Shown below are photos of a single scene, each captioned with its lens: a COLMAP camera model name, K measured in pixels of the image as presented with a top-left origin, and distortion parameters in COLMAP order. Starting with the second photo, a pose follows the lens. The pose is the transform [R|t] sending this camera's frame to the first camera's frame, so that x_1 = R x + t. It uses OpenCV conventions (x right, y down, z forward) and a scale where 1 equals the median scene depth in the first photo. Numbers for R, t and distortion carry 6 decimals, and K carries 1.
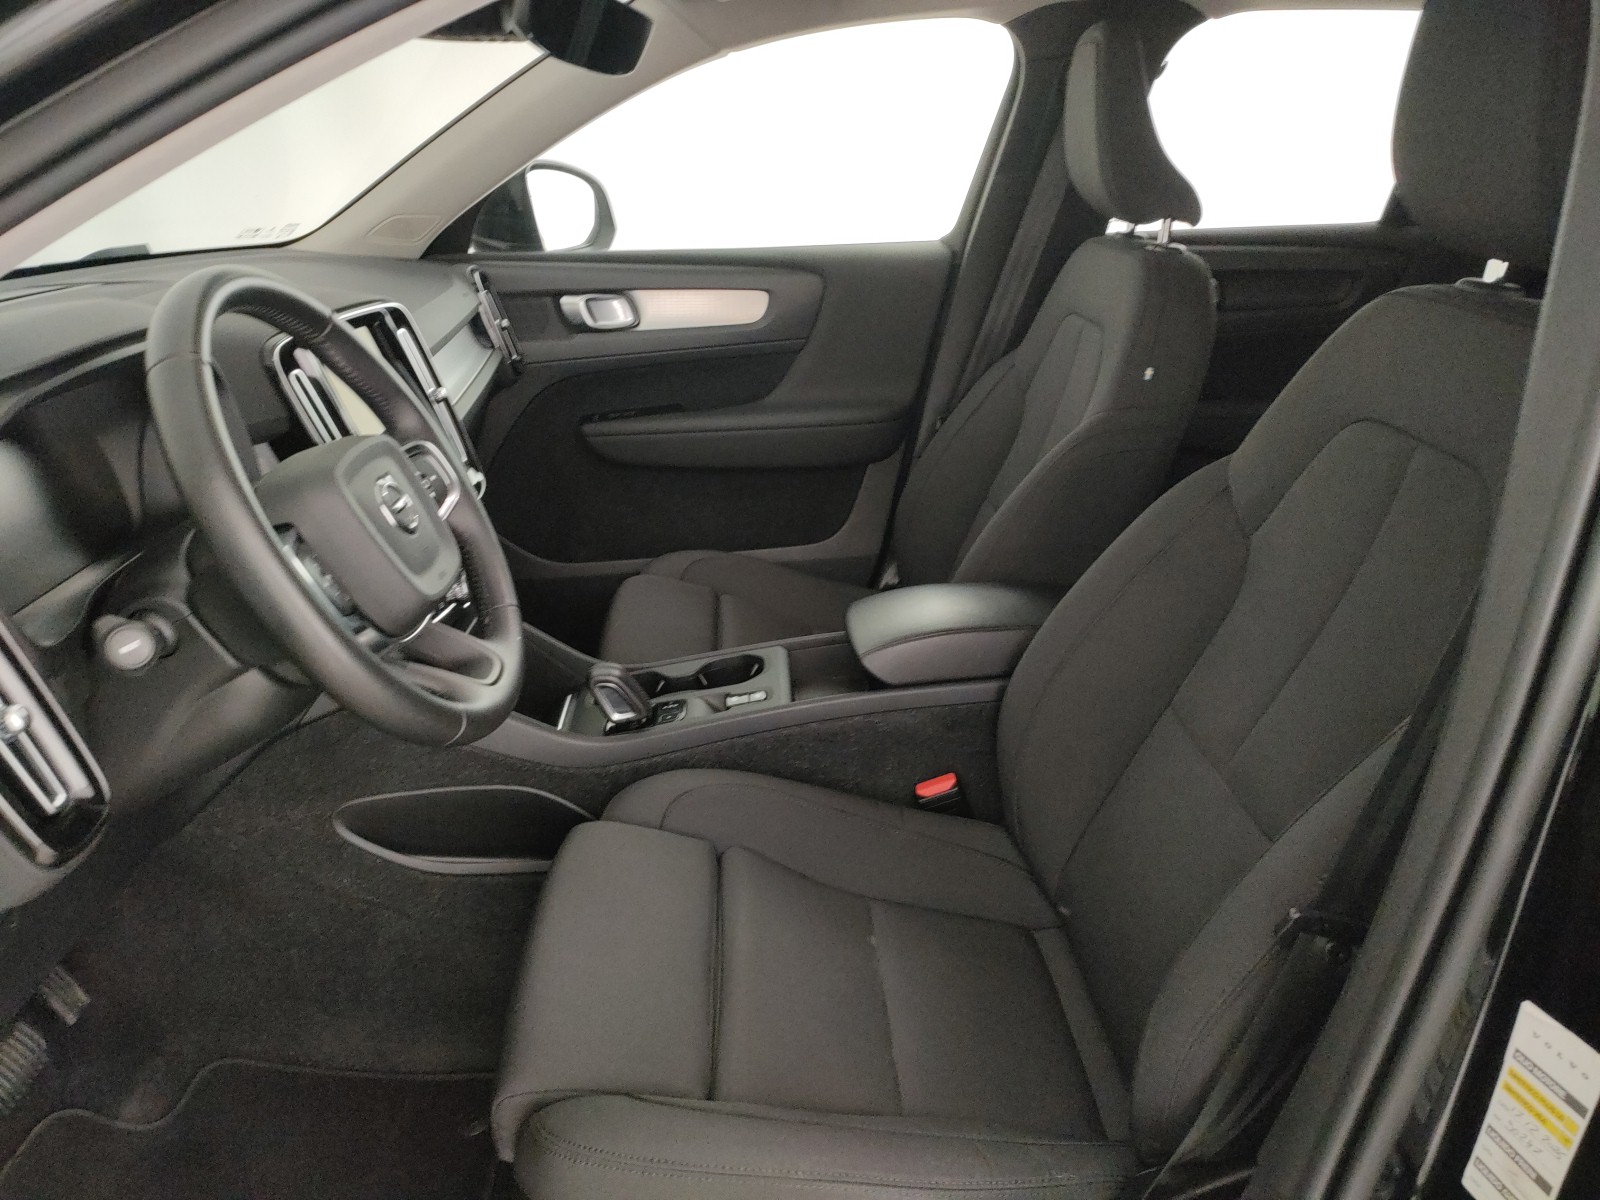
lens RADIAL K [[1125.5, 0, 797.4], [0, 1125.5, 601.5], [0, 0, 1]] dist [0.000789, -0.009694]
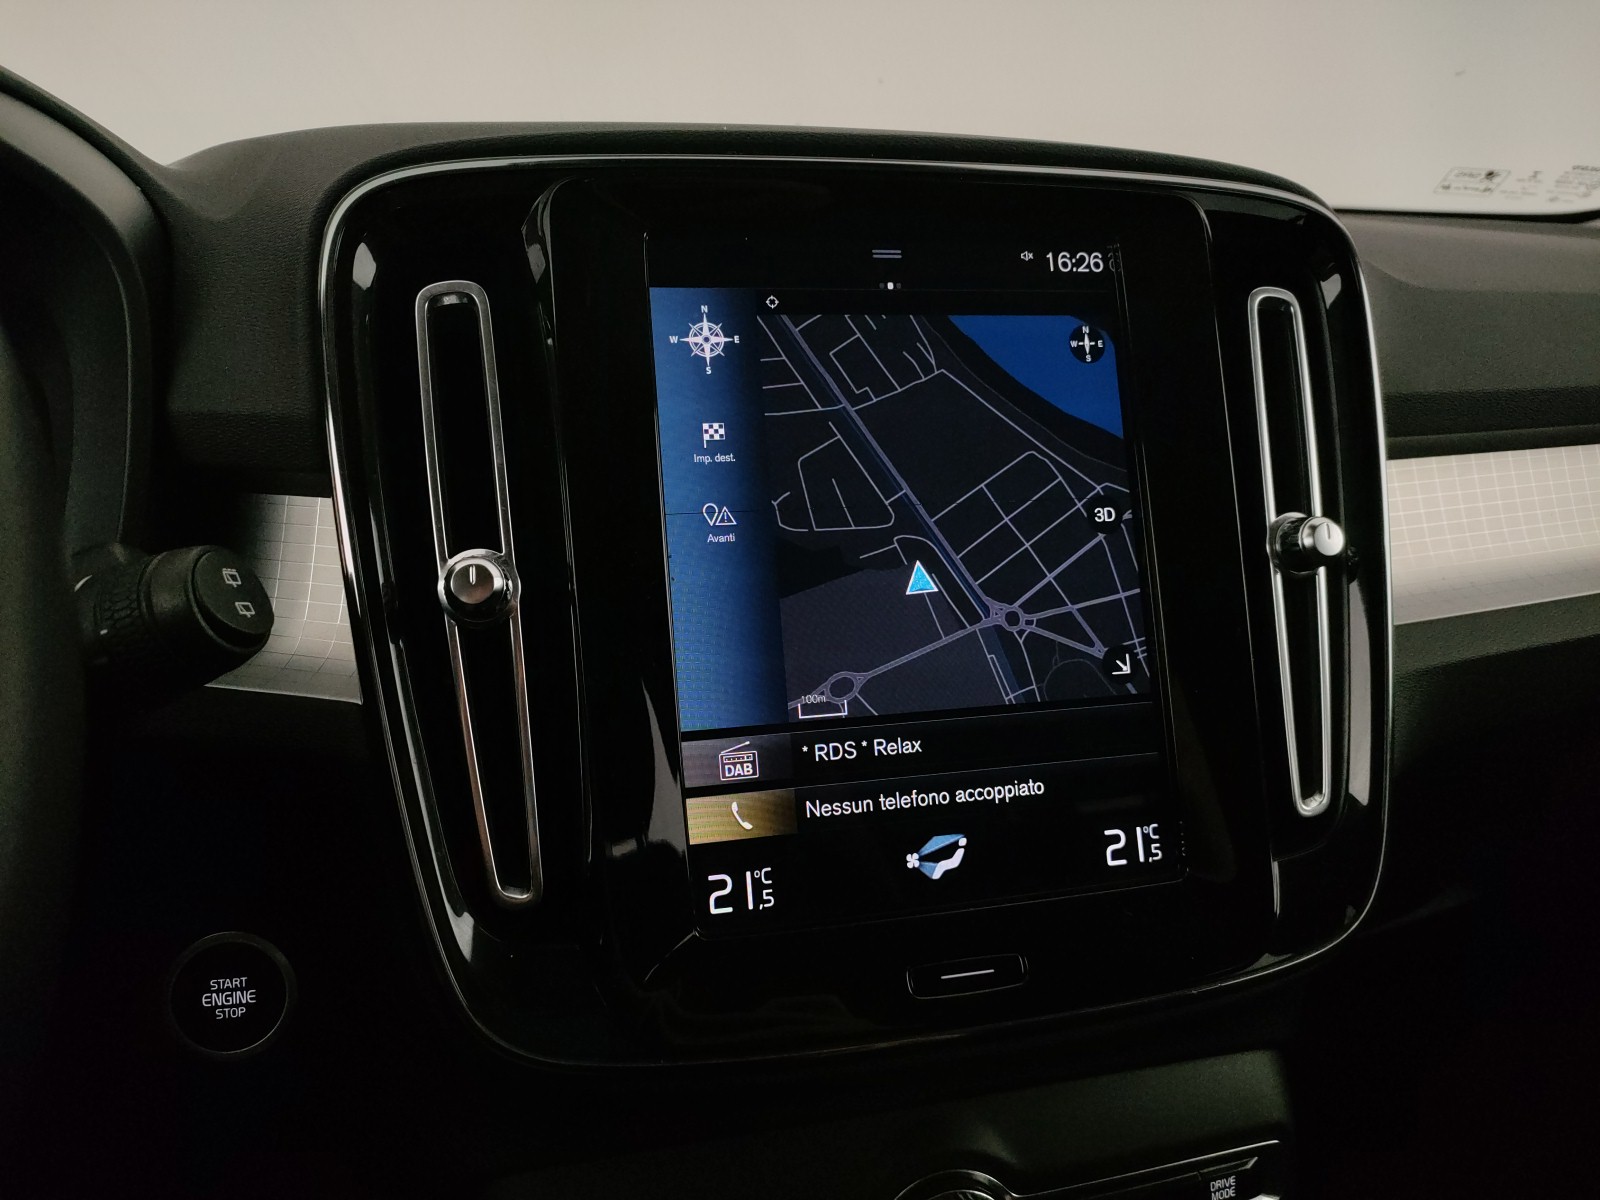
lens RADIAL K [[1125.5, 0, 800.0], [0, 1125.5, 600.0], [0, 0, 1]] dist [-0.002790, -0.003006]
pose [[0.309605, 0.247039, -0.918214, -0.098776], [-0.372137, 0.920115, 0.122073, -0.115089], [0.875020, 0.303906, 0.376804, 0.599233]]
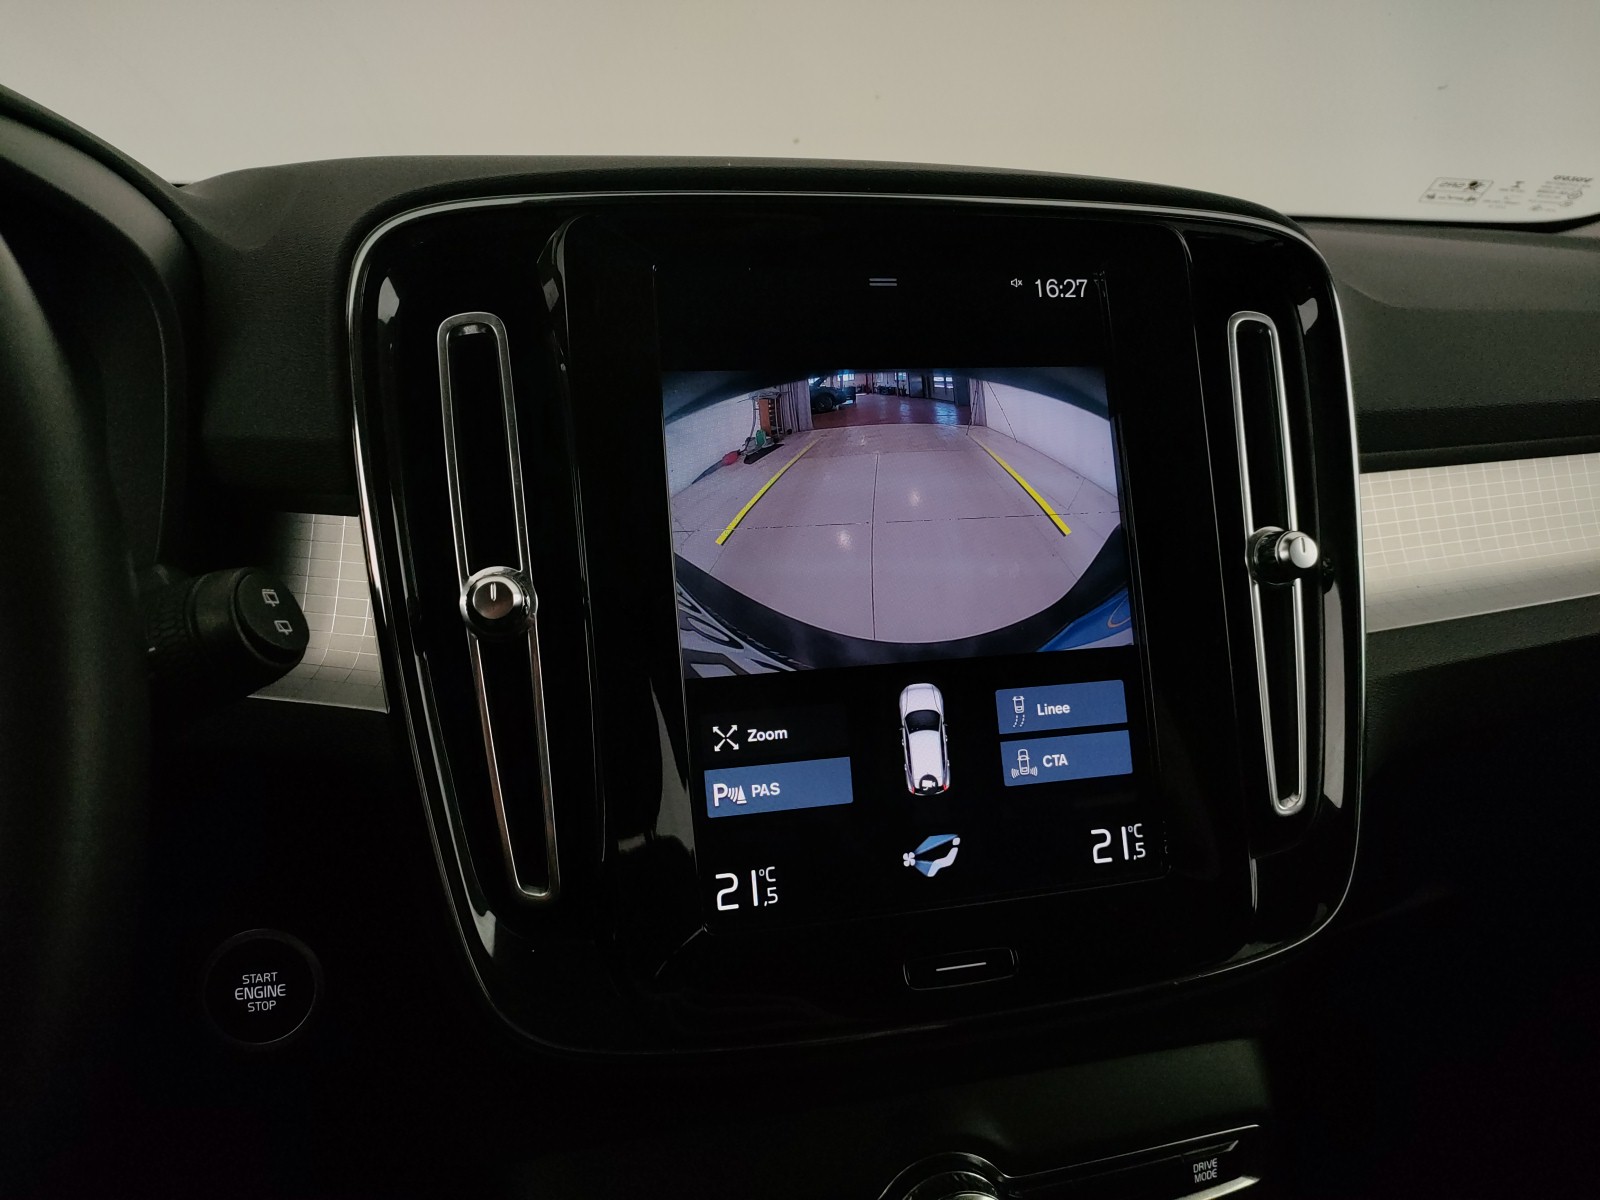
lens RADIAL K [[1126.8, 0, 799.4], [0, 1126.8, 595.3], [0, 0, 1]] dist [-0.000166, -0.003978]
pose [[0.311328, 0.247048, -0.917629, -0.090064], [-0.369746, 0.921020, 0.122515, -0.119120], [0.875422, 0.301147, 0.378084, 0.593766]]
